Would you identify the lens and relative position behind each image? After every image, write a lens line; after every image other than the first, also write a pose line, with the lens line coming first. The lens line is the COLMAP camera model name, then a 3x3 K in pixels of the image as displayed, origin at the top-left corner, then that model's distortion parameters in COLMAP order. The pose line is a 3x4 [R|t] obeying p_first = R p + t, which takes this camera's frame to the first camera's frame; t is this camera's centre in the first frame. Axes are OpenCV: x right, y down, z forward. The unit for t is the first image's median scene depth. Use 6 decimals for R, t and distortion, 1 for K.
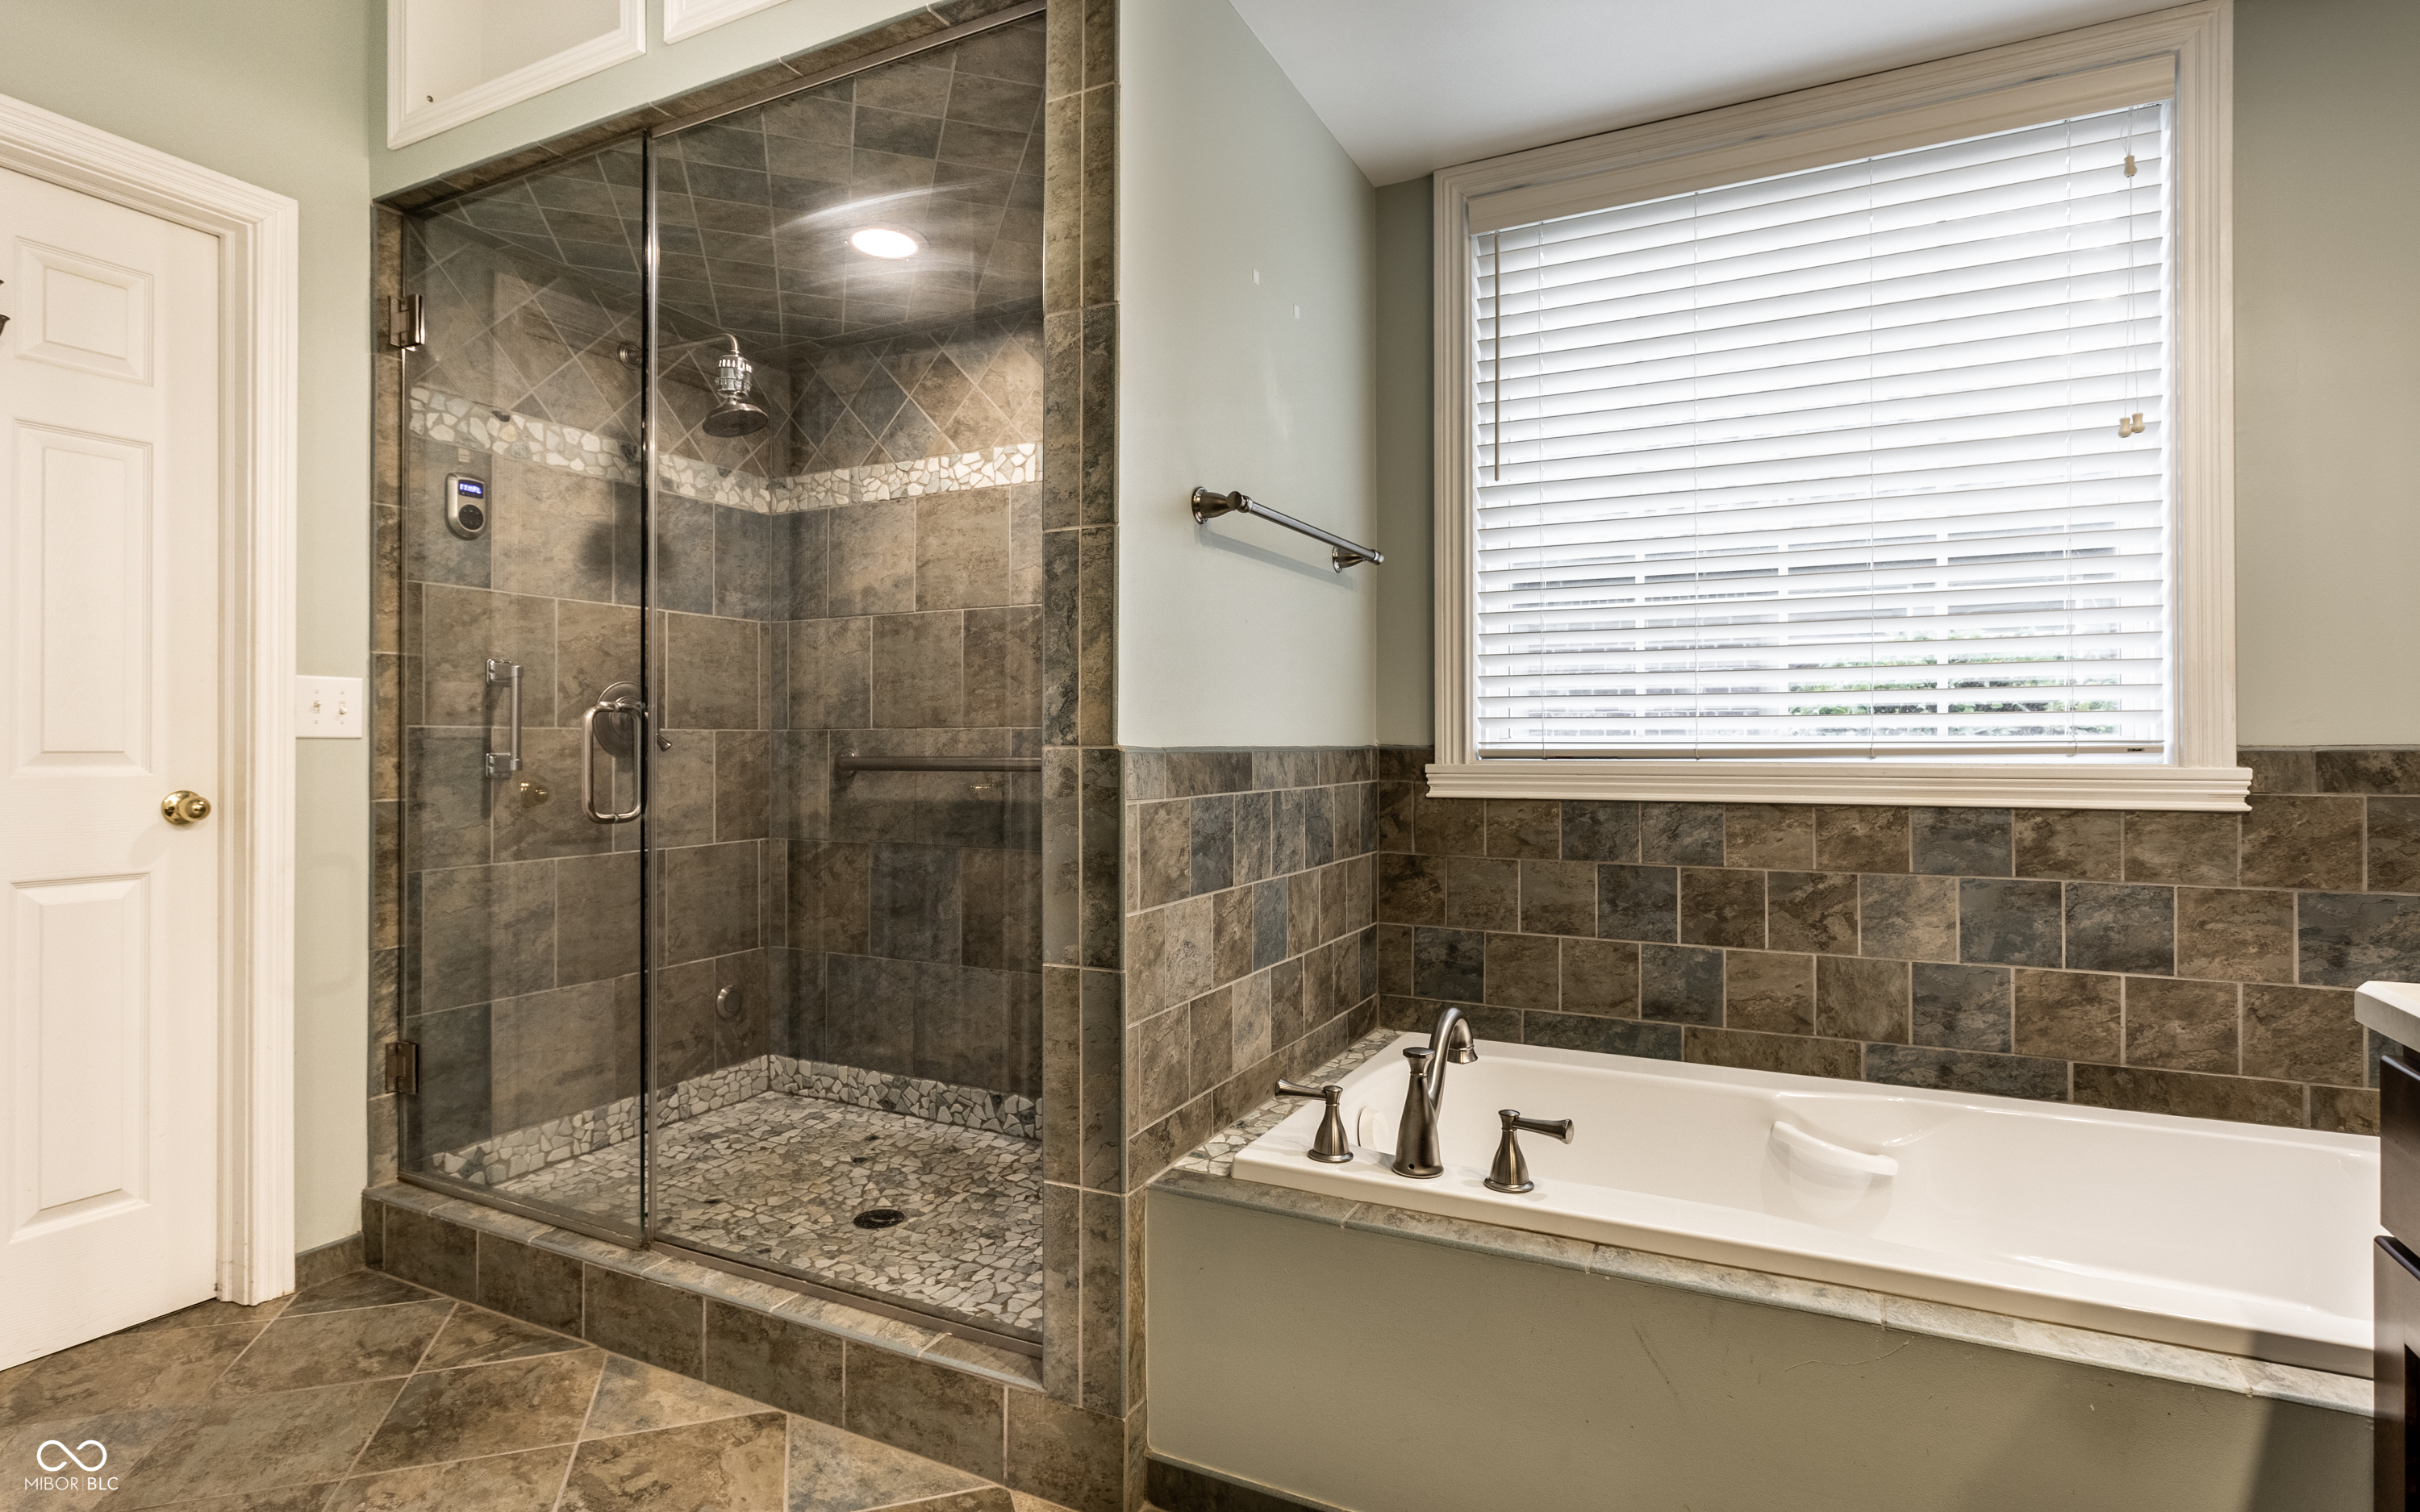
lens RADIAL K [[1168.6, 0, 1283.7], [0, 1168.6, 736.4], [0, 0, 1]] dist [0.001039, 0.000621]
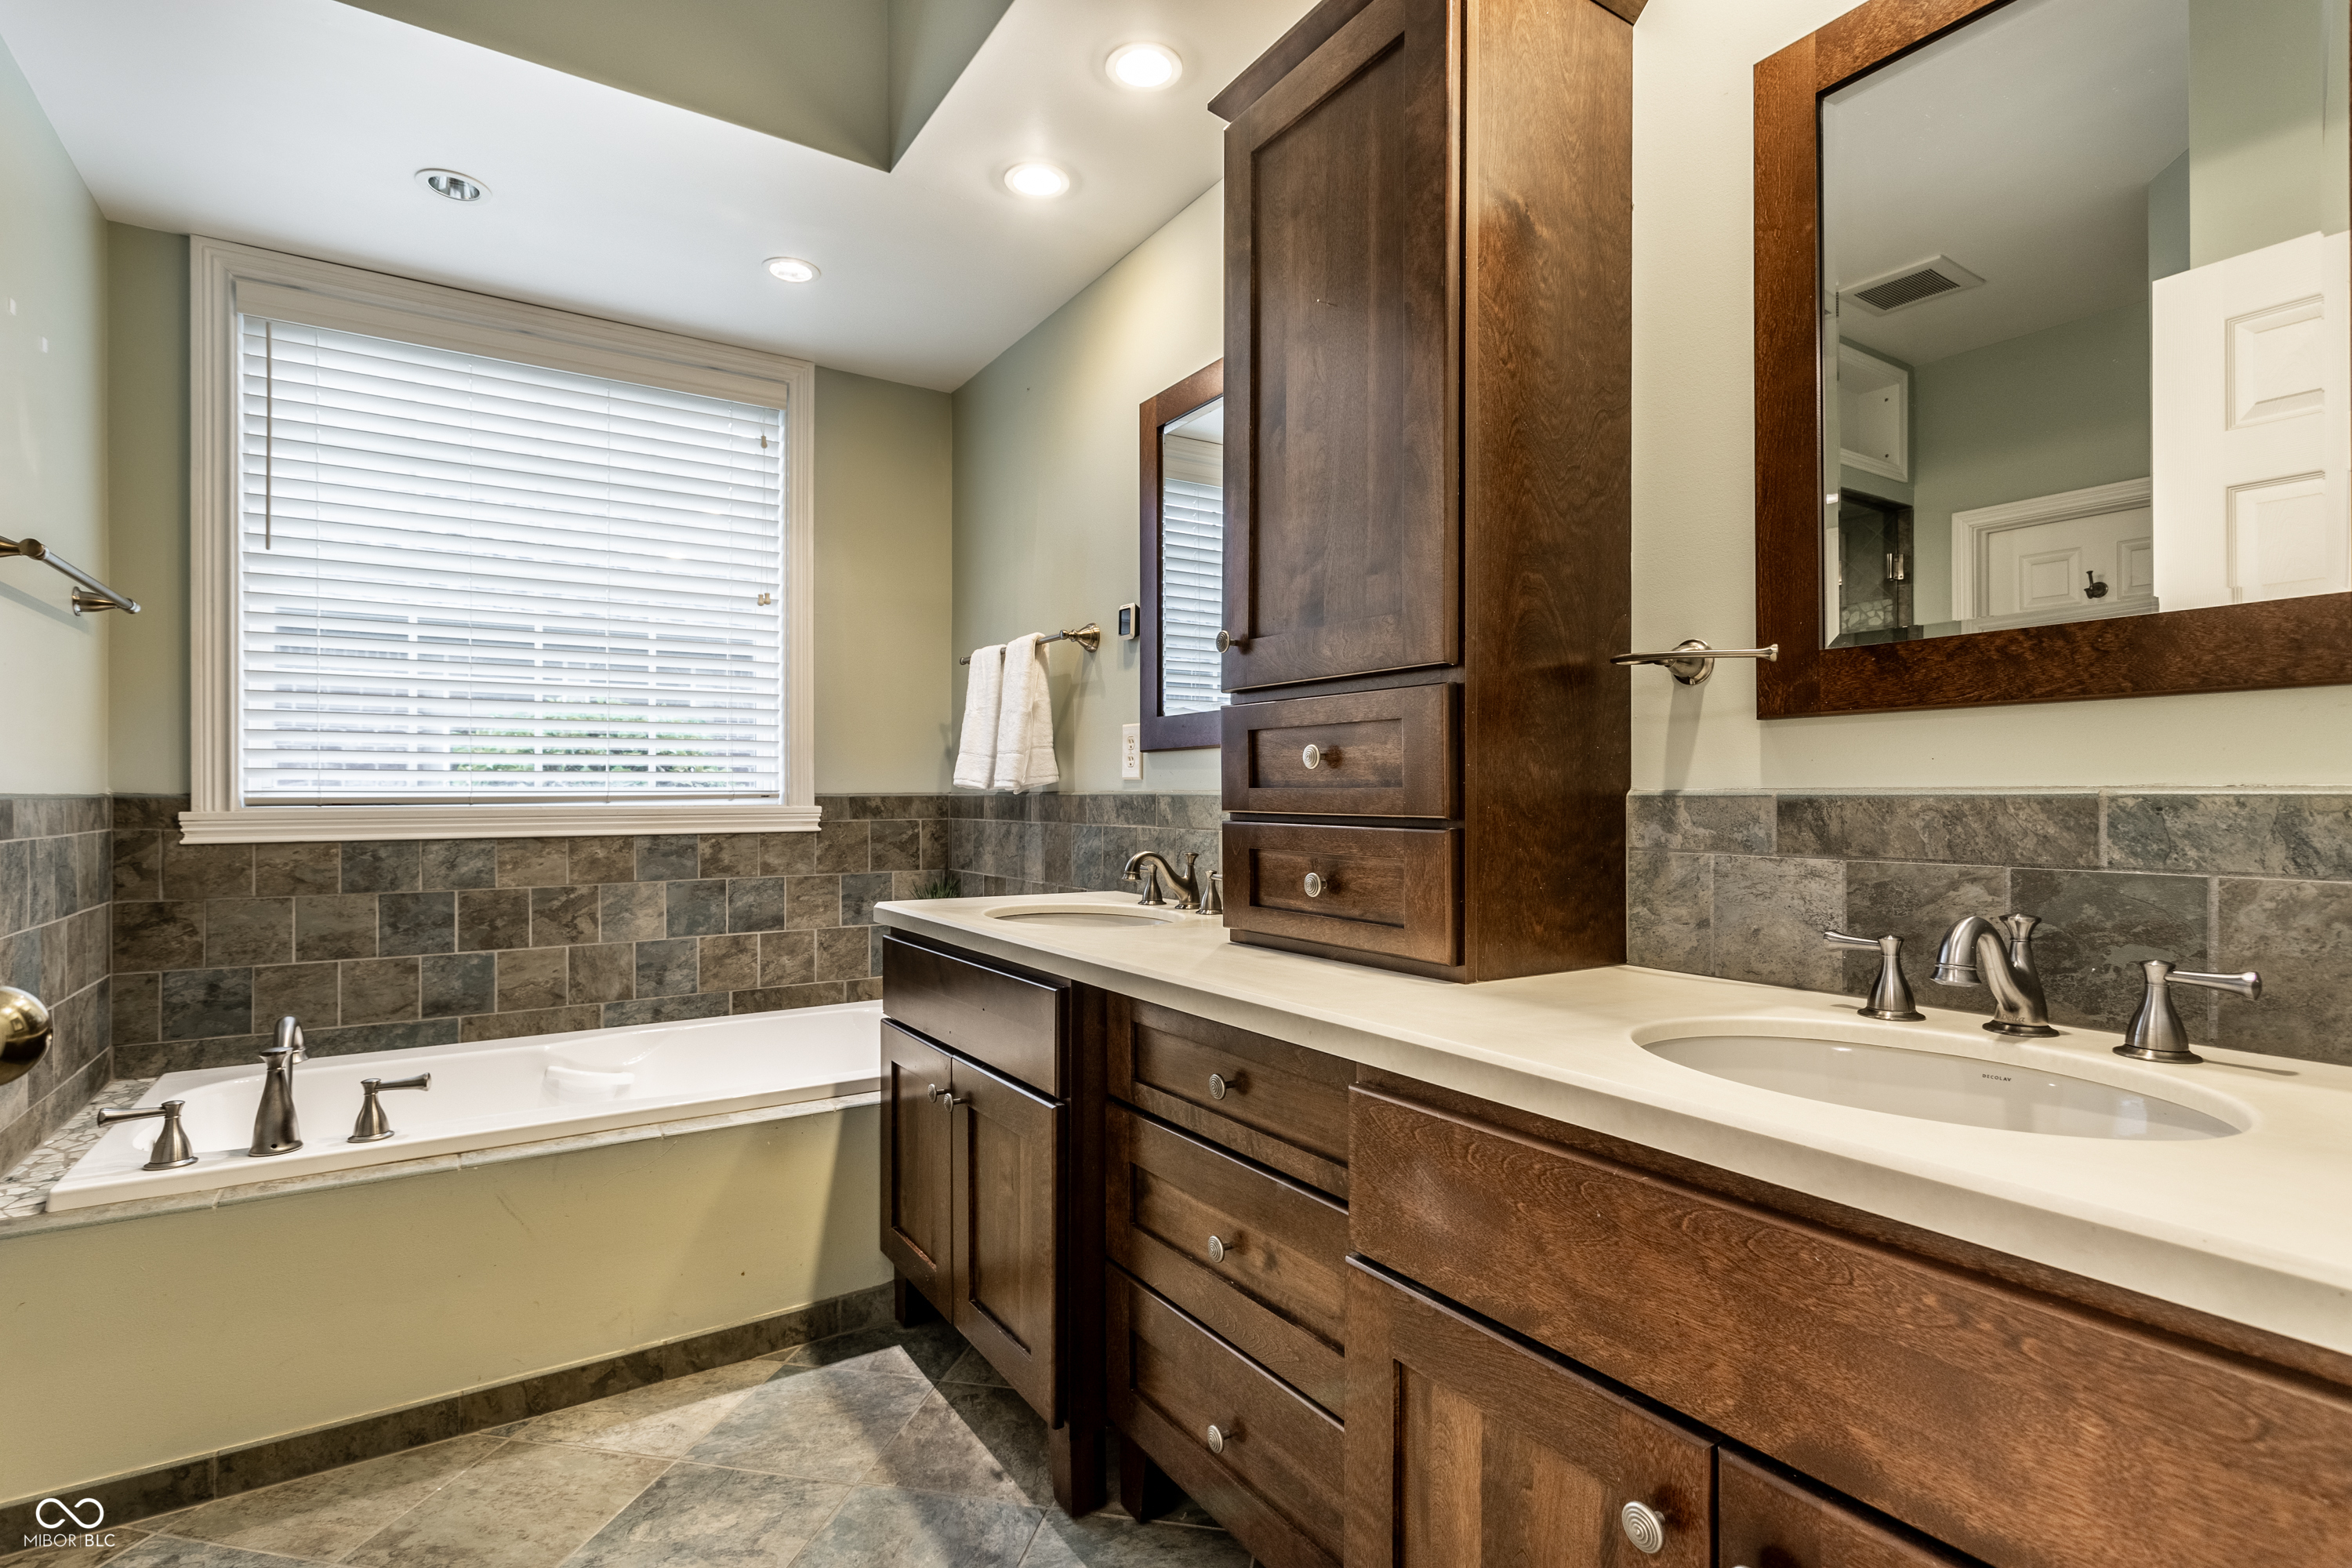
lens RADIAL K [[1148.0, 0, 1177.2], [0, 1148.0, 791.5], [0, 0, 1]] dist [-0.004589, 0.002713]
pose [[0.516323, 0.003382, 0.856387, -0.254239], [-0.003859, 0.999991, -0.001622, 0.003592], [-0.856385, -0.002468, 0.516332, -0.237363]]
